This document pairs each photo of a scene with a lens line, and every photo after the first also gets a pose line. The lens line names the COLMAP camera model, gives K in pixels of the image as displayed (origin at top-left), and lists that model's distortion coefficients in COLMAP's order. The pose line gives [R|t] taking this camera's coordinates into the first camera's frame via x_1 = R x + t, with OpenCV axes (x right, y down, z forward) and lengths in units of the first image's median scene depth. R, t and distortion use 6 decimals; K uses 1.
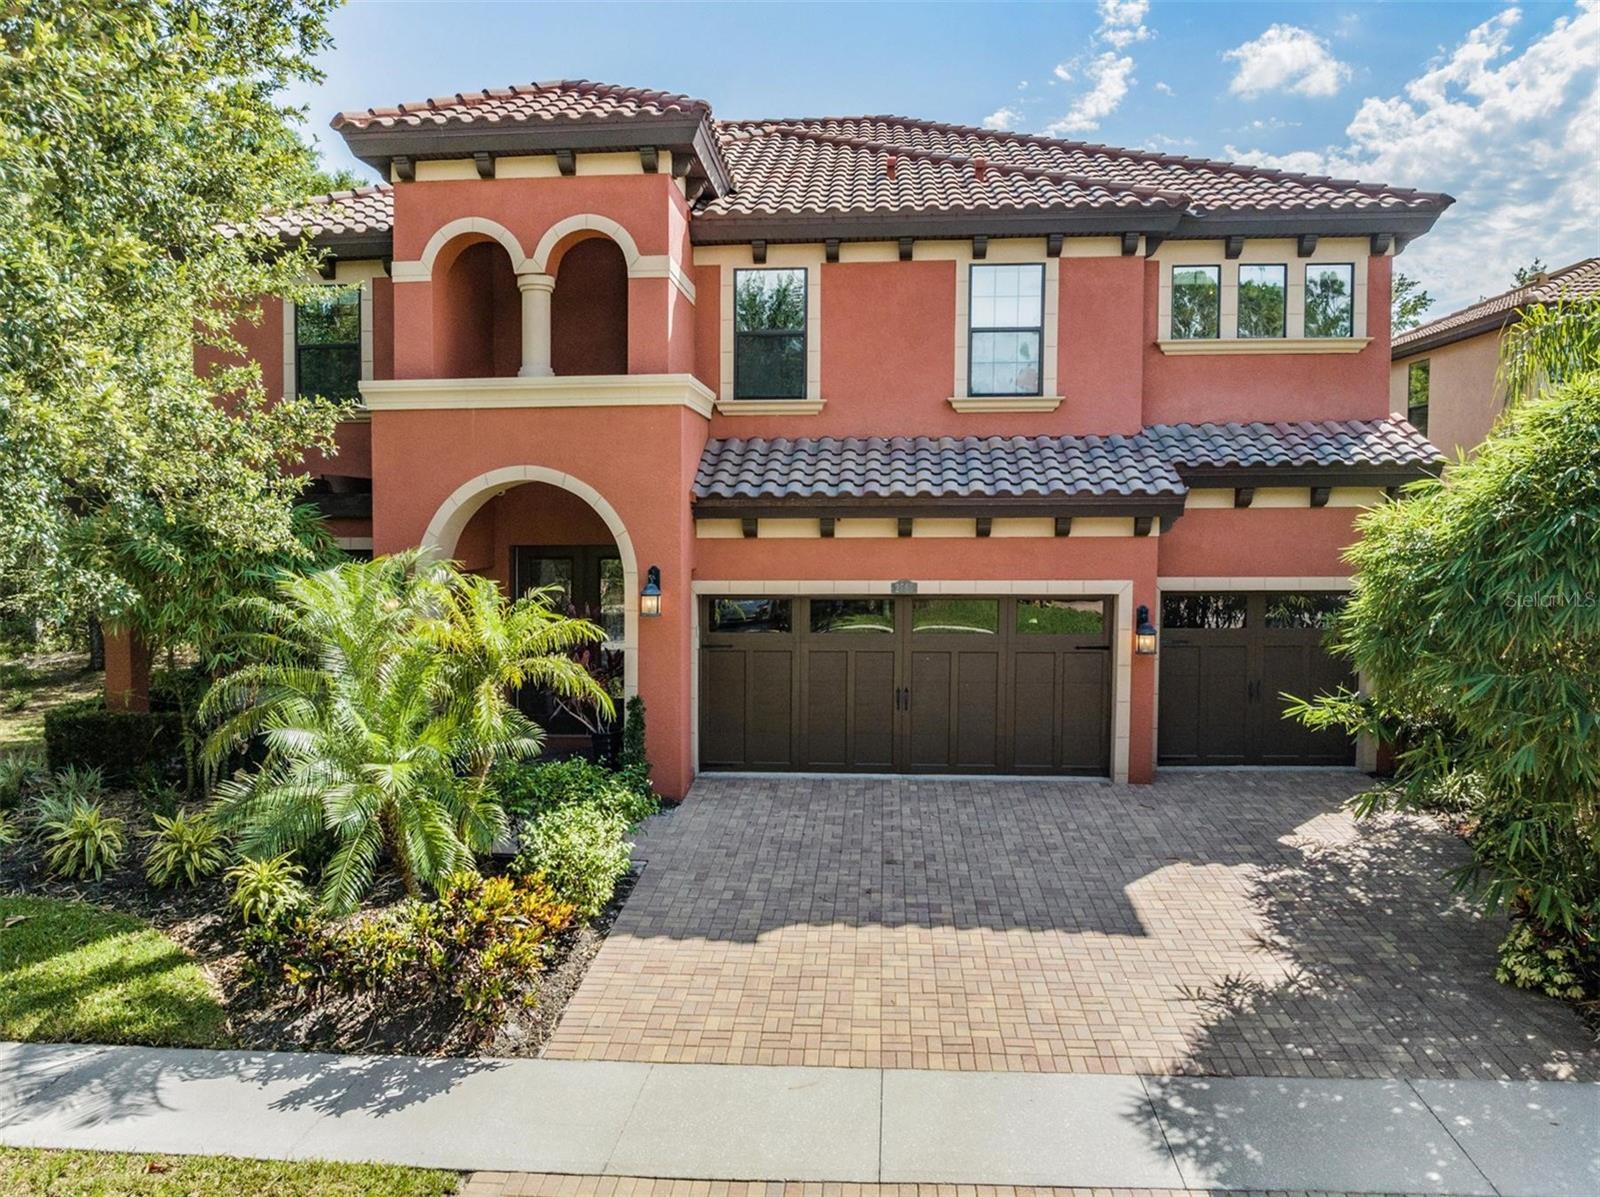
lens RADIAL K [[1141.8, 0, 793.9], [0, 1141.8, 563.5], [0, 0, 1]] dist [-0.043510, 0.000221]
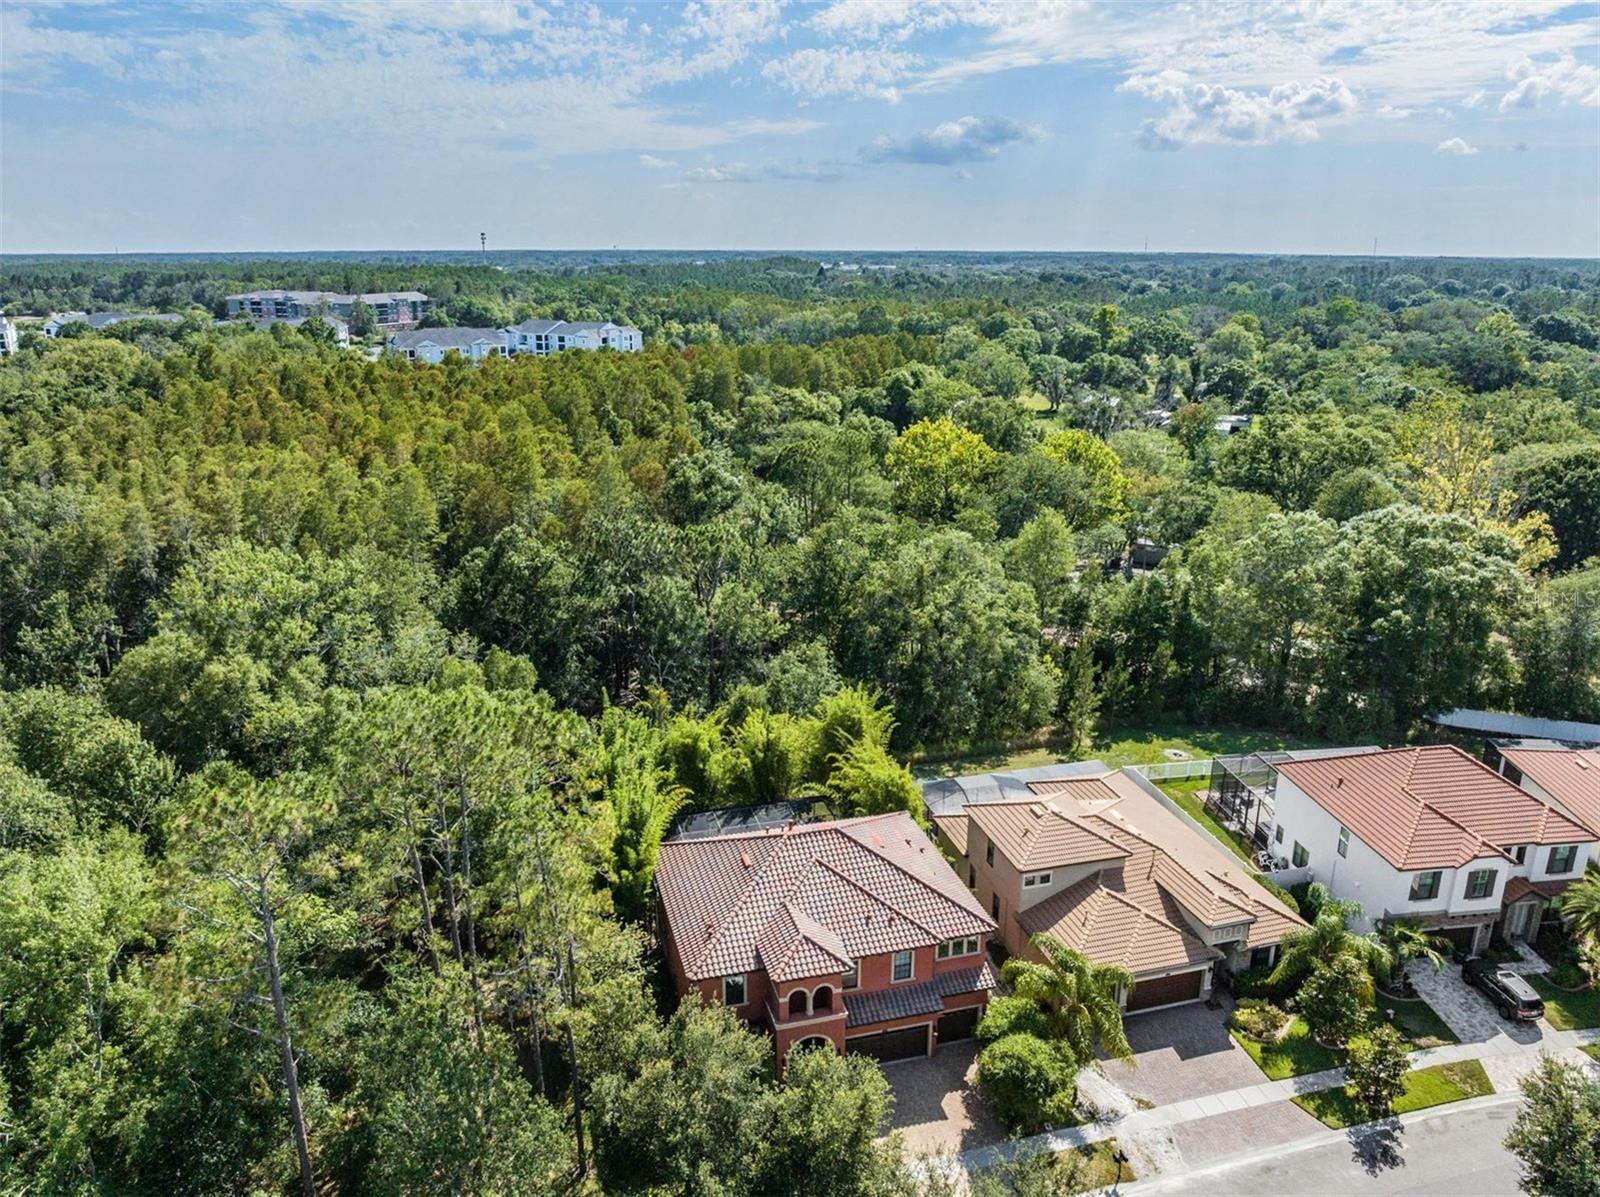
lens RADIAL K [[1142.4, 0, 799.0], [0, 1142.4, 618.7], [0, 0, 1]] dist [-0.052097, -0.001243]
pose [[0.937813, -0.102463, 0.331674, -1.581979], [0.016156, 0.967294, 0.253142, -2.778748], [-0.346764, -0.232042, 0.908797, -2.628183]]
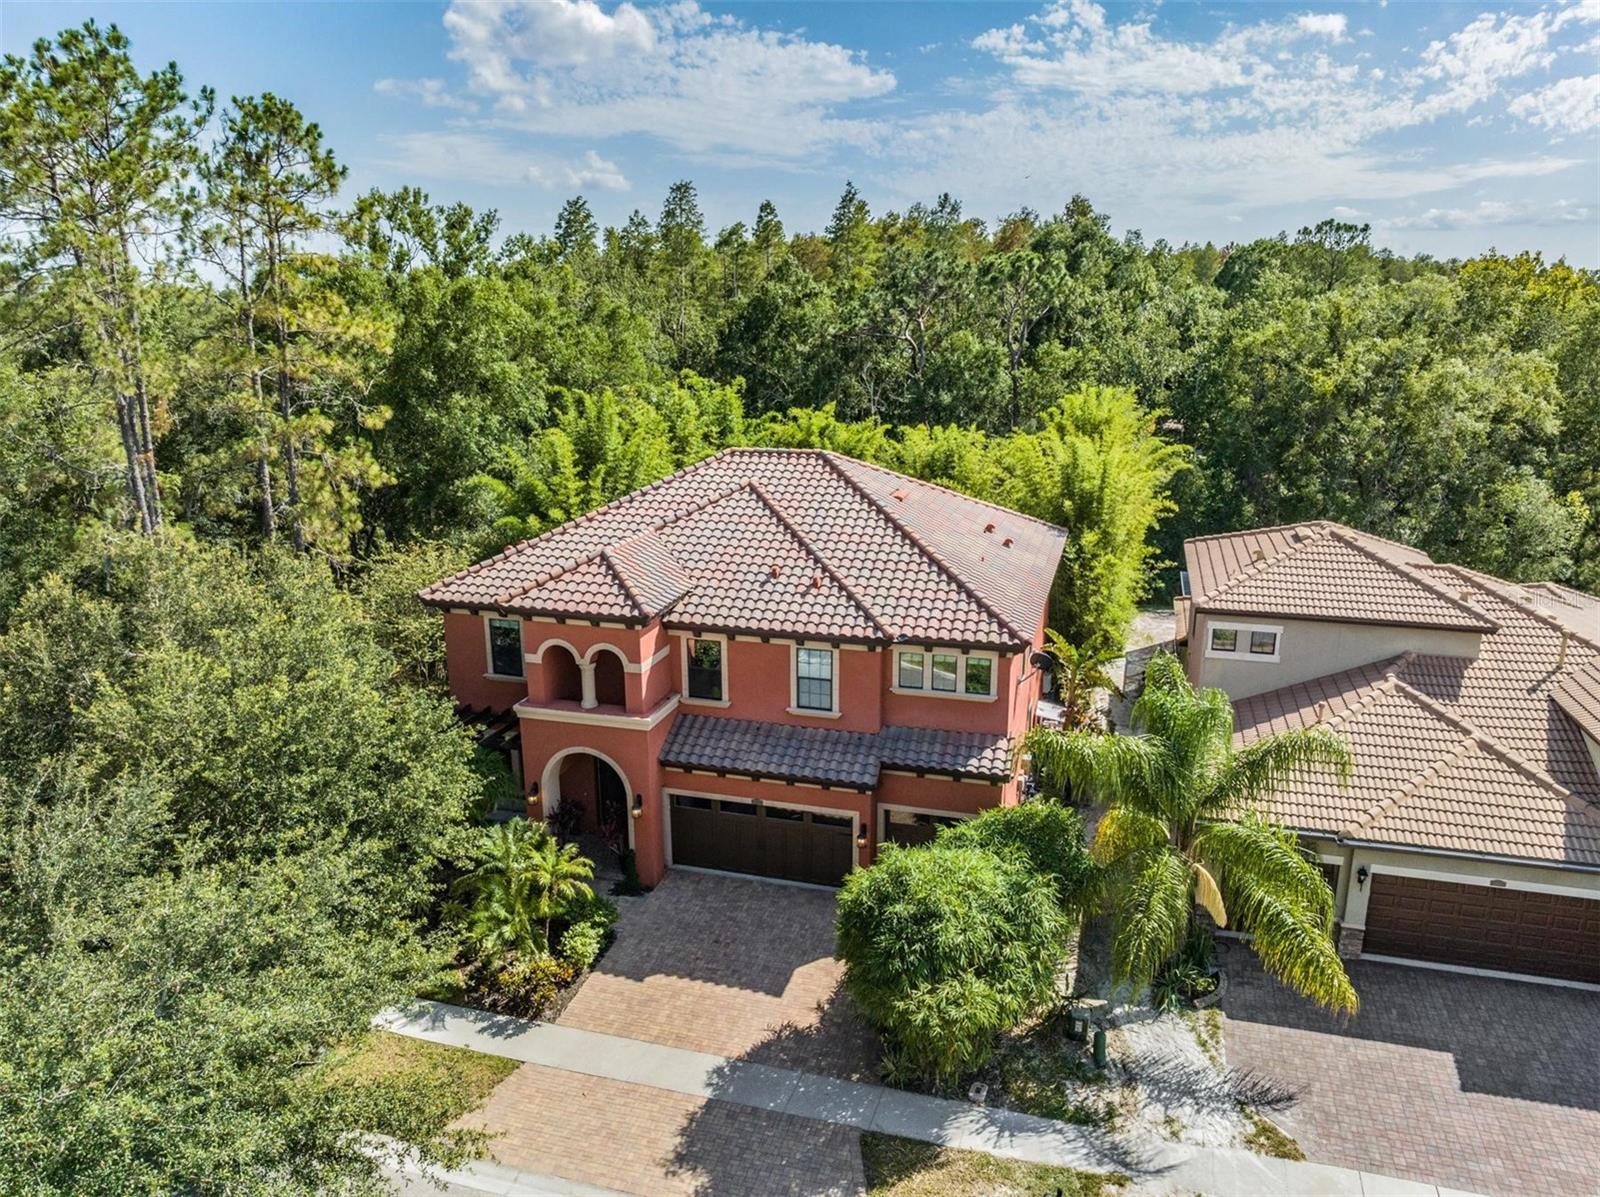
lens RADIAL K [[1129.8, 0, 800.0], [0, 1129.8, 598.5], [0, 0, 1]] dist [-0.043662, 0.007192]
pose [[0.977933, 0.046319, -0.203719, 0.626371], [-0.005321, 0.980320, 0.197345, -0.823552], [0.208851, -0.191907, 0.958933, -0.999795]]
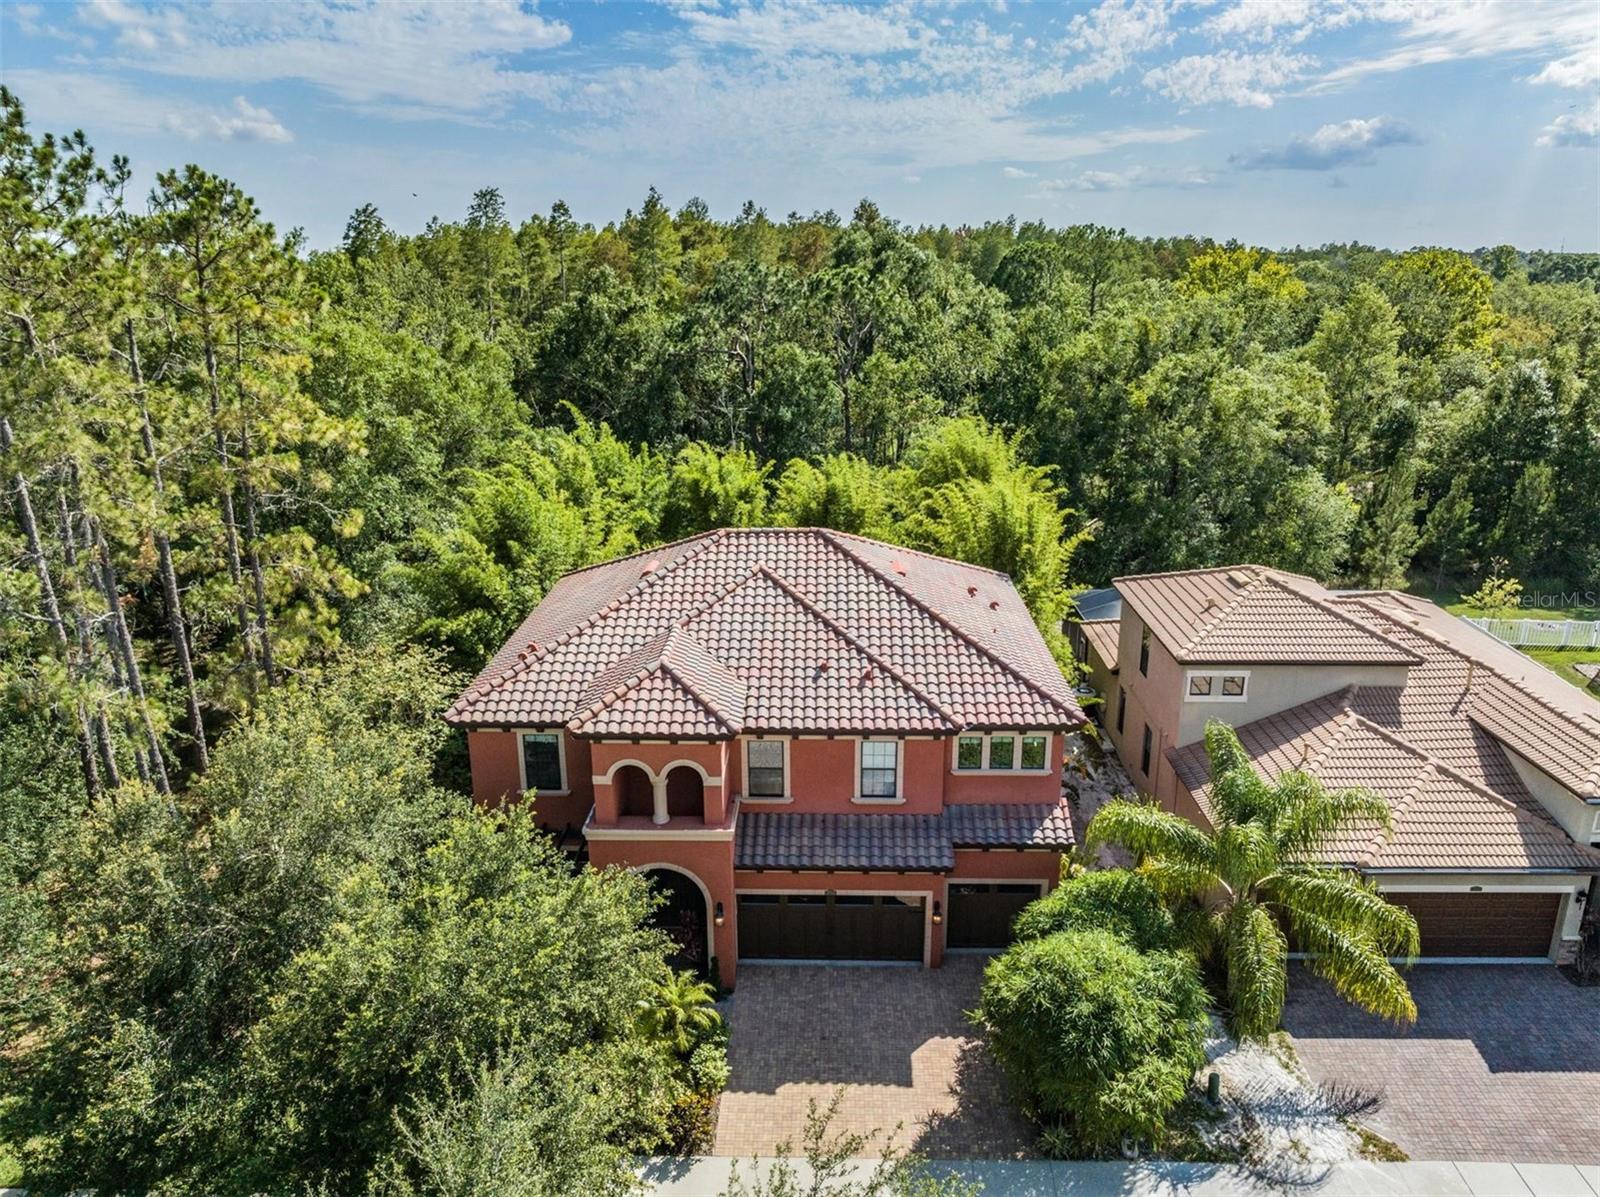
lens RADIAL K [[1129.8, 0, 800.0], [0, 1129.8, 598.5], [0, 0, 1]] dist [-0.043662, 0.007192]
pose [[0.998744, -0.021908, 0.045057, -0.050141], [0.010934, 0.972960, 0.230713, -1.103743], [-0.048893, -0.229930, 0.971978, -1.045722]]
